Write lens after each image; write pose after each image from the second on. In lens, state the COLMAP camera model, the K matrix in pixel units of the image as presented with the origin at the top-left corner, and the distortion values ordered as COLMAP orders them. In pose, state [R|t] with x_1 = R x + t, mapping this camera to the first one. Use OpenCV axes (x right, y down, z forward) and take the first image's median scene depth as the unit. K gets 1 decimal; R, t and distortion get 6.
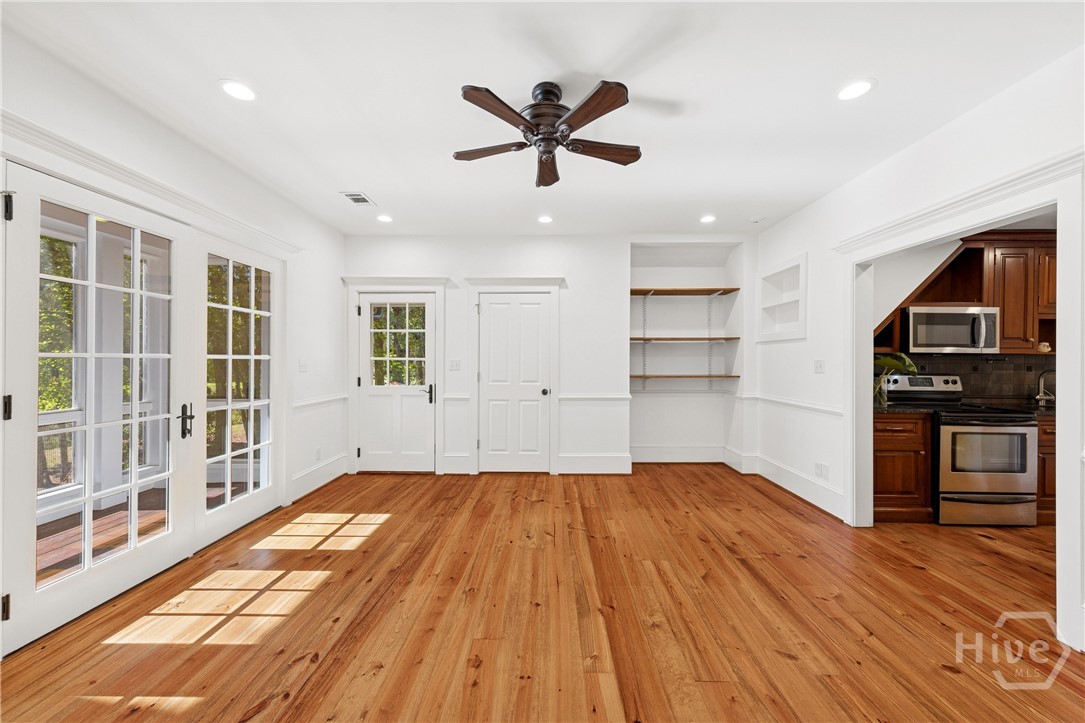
lens RADIAL K [[397.3, 0, 539.4], [0, 397.3, 362.0], [0, 0, 1]] dist [0.001091, 0.000039]
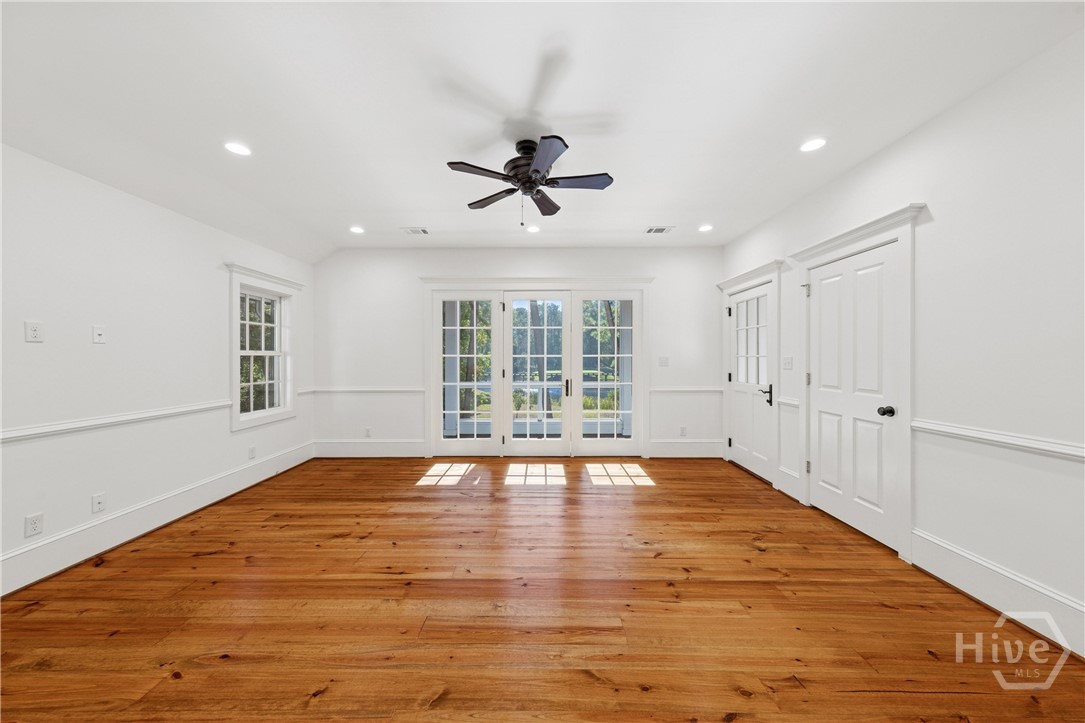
lens RADIAL K [[376.0, 0, 547.5], [0, 376.0, 356.0], [0, 0, 1]] dist [0.014917, -0.000973]
pose [[0.016285, -0.002993, -0.999863, 0.736442], [-0.000515, 0.999995, -0.003002, -0.005736], [0.999867, 0.000564, 0.016283, 0.627865]]
